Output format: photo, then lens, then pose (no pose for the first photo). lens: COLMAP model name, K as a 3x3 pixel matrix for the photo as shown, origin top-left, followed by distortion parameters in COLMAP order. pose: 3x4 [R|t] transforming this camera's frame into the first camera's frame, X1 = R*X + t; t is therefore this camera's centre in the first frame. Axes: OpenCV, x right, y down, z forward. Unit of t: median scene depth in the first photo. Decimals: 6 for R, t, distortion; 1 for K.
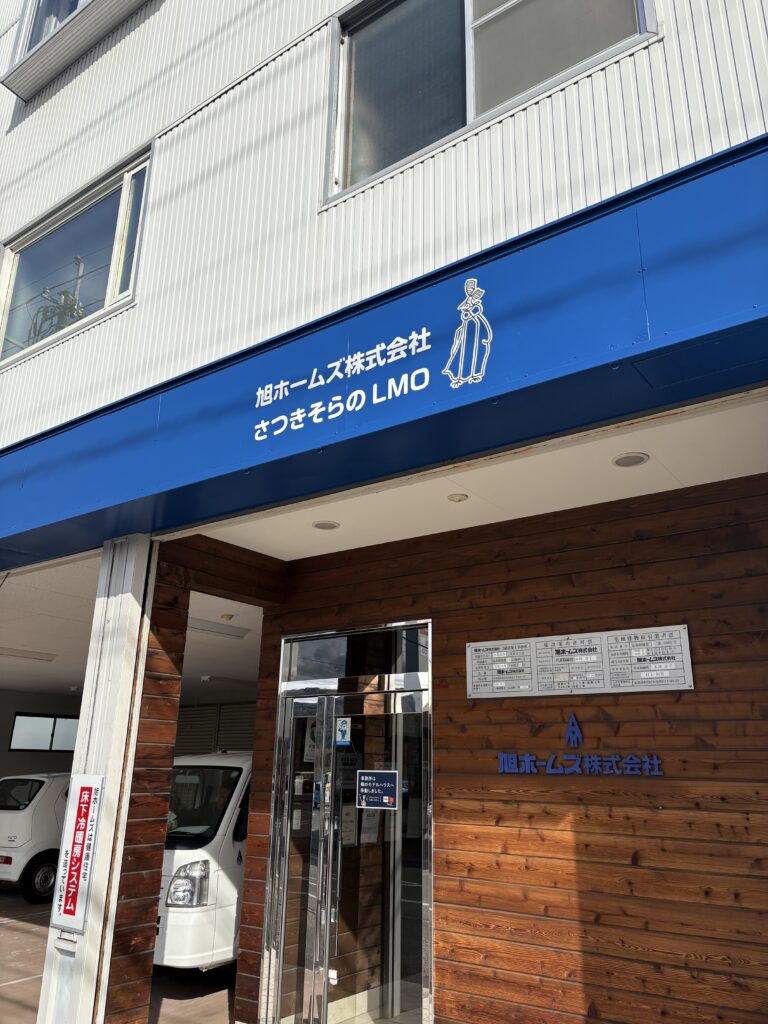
lens RADIAL K [[768.2, 0, 384.0], [0, 768.2, 512.0], [0, 0, 1]] dist [0.065101, -0.091796]
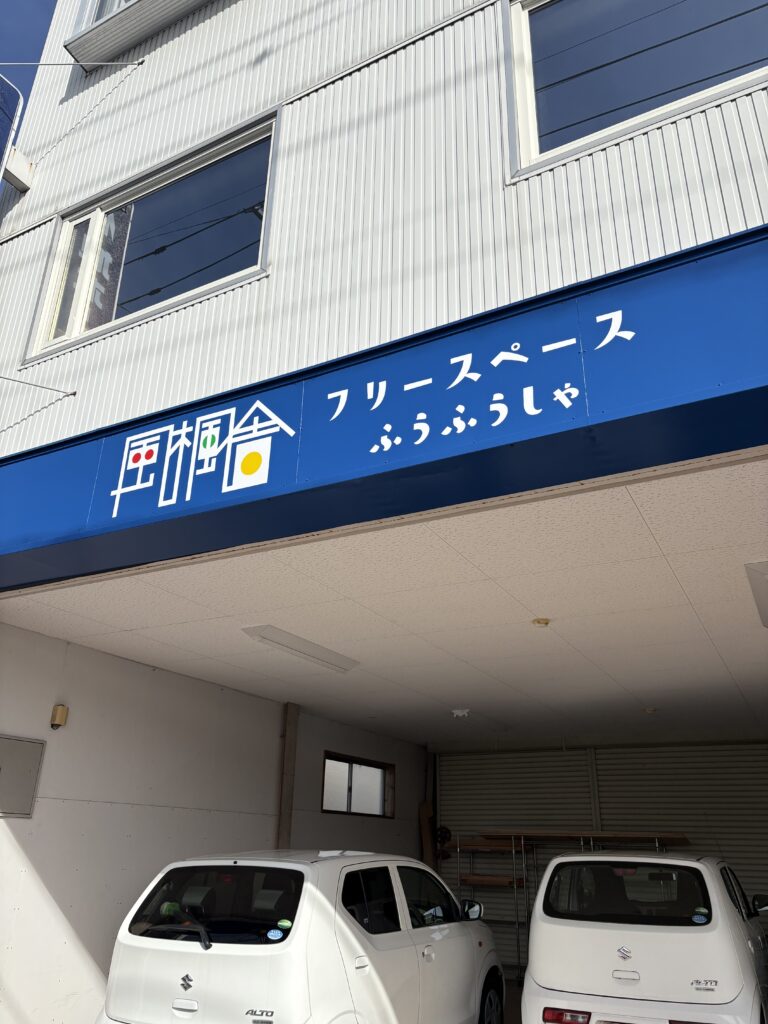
lens RADIAL K [[746.1, 0, 397.4], [0, 746.1, 512.2], [0, 0, 1]] dist [0.088214, -0.100611]
pose [[0.989040, 0.060557, 0.134659, -1.358307], [-0.047761, 0.994205, -0.096308, 0.305025], [-0.139711, 0.088821, 0.986201, 0.912465]]
